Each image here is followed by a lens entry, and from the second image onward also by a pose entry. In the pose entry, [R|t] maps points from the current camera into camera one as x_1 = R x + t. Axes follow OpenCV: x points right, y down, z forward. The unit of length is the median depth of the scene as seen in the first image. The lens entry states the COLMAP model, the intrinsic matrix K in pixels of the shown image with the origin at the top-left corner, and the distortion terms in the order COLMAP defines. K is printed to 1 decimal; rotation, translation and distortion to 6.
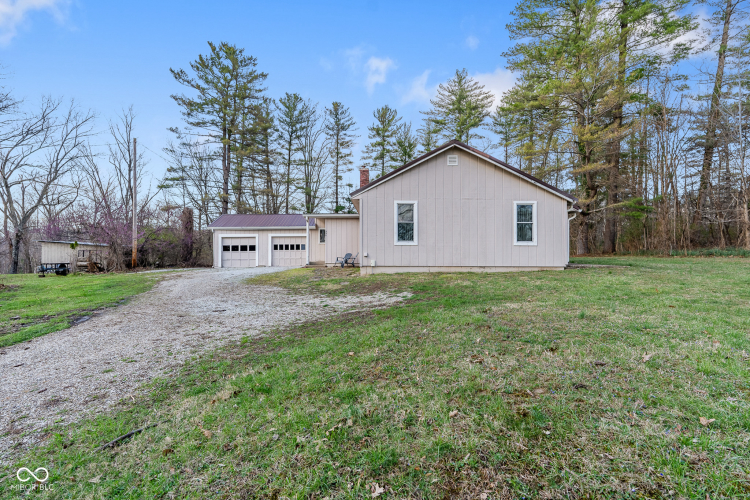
lens RADIAL K [[339.8, 0, 372.4], [0, 339.8, 249.2], [0, 0, 1]] dist [-0.006407, -0.000740]
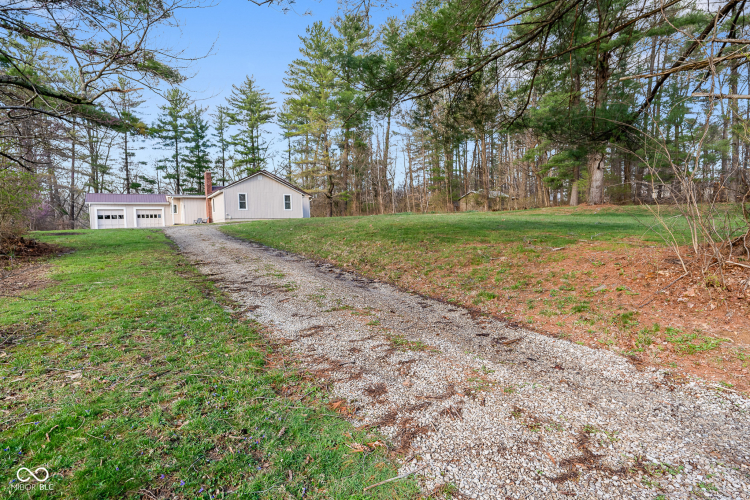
lens RADIAL K [[410.1, 0, 375.5], [0, 410.1, 252.6], [0, 0, 1]] dist [0.005041, 0.000656]
pose [[0.847984, -0.054437, 0.527218, -0.365764], [0.029150, 0.997996, 0.056160, 0.084086], [-0.529219, -0.032254, 0.847872, -1.121629]]
